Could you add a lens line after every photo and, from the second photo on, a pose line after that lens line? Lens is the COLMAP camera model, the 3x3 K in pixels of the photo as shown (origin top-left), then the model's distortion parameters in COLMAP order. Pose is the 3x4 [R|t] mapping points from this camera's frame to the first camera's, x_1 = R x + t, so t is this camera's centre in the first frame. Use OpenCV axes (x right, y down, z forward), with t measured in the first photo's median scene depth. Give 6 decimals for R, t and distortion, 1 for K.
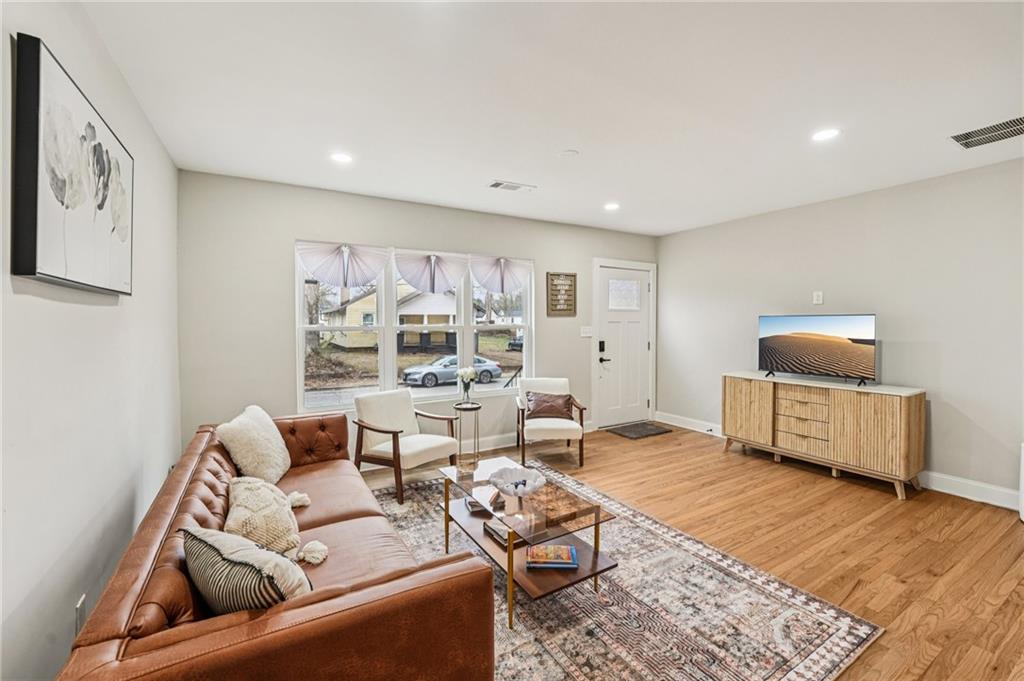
lens RADIAL K [[420.7, 0, 509.9], [0, 420.7, 326.9], [0, 0, 1]] dist [-0.024252, 0.000304]
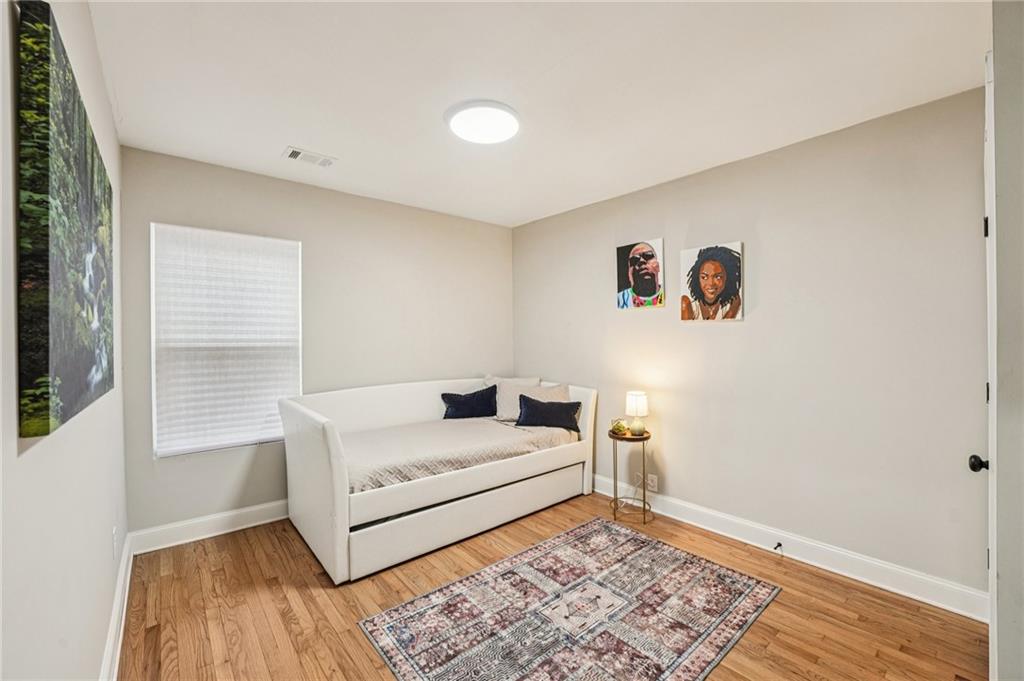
lens RADIAL K [[419.1, 0, 512.5], [0, 419.1, 337.2], [0, 0, 1]] dist [-0.023880, 0.000252]
pose [[0.173574, -0.000639, -0.984821, 0.961722], [-0.012436, 0.999919, -0.002841, -0.209902], [0.984742, 0.012741, 0.173552, 0.431402]]
